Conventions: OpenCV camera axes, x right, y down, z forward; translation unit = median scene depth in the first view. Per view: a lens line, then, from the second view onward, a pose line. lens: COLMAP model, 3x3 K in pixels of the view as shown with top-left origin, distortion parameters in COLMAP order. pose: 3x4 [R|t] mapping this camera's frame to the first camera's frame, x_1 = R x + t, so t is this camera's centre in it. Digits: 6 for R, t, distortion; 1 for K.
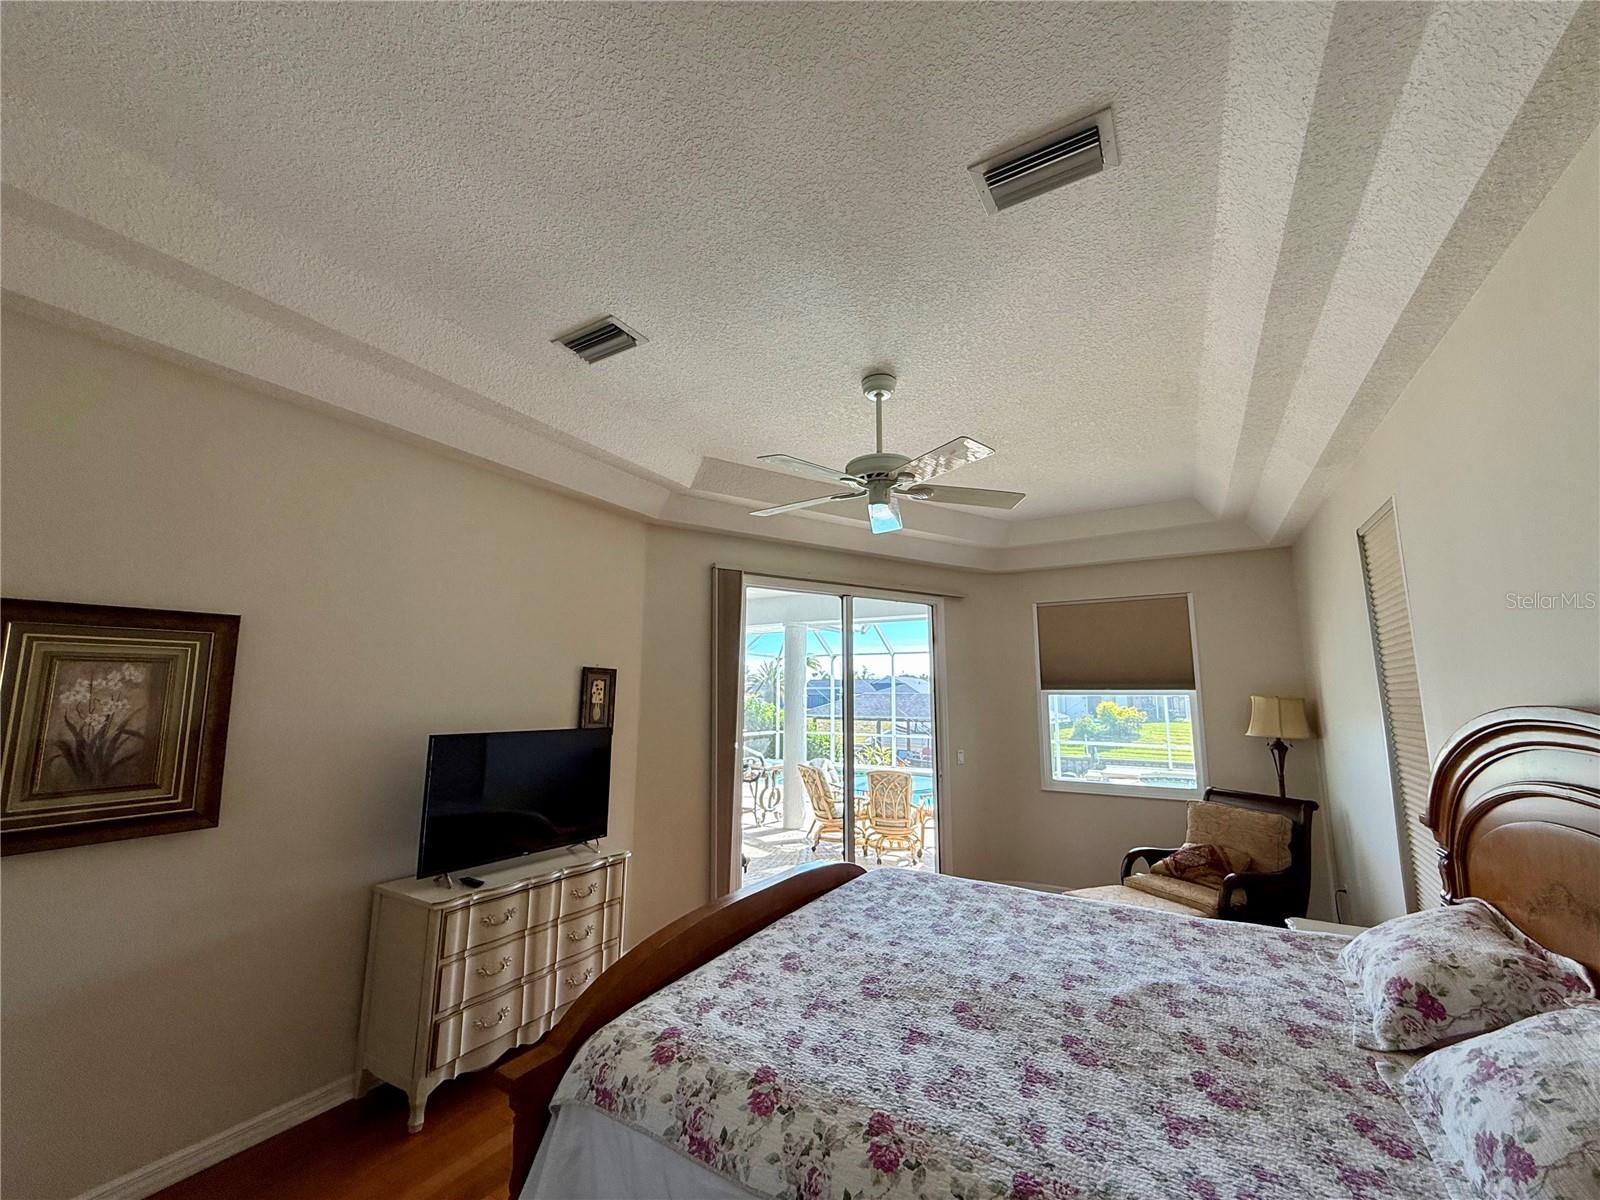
lens RADIAL K [[635.3, 0, 793.6], [0, 635.3, 602.8], [0, 0, 1]] dist [0.000614, 0.000015]
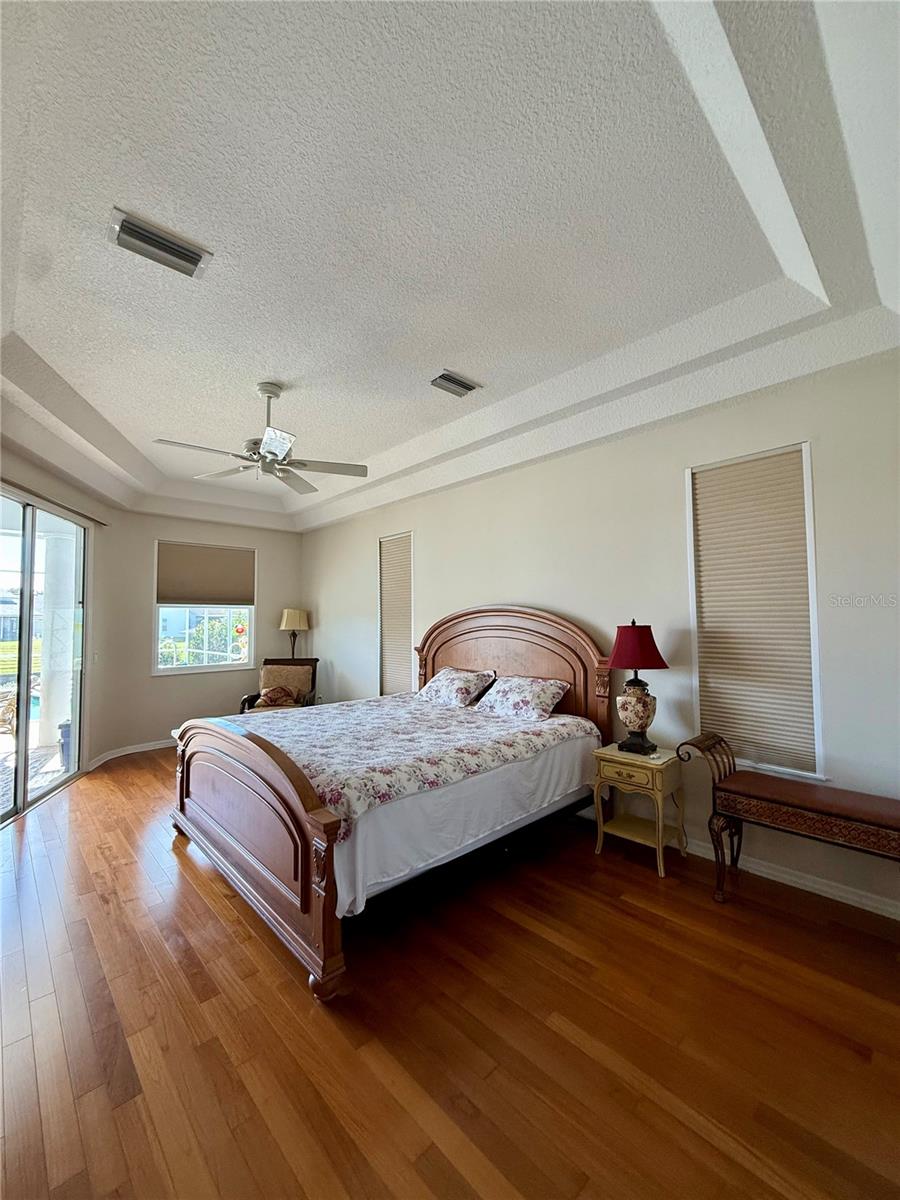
lens RADIAL K [[476.5, 0, 446.8], [0, 476.5, 597.6], [0, 0, 1]] dist [0.000614, 0.000015]
pose [[0.274443, 0.037735, 0.960863, -0.843097], [-0.134738, 0.990881, -0.000430, 0.081512], [-0.952117, -0.129346, 0.277024, 0.256573]]
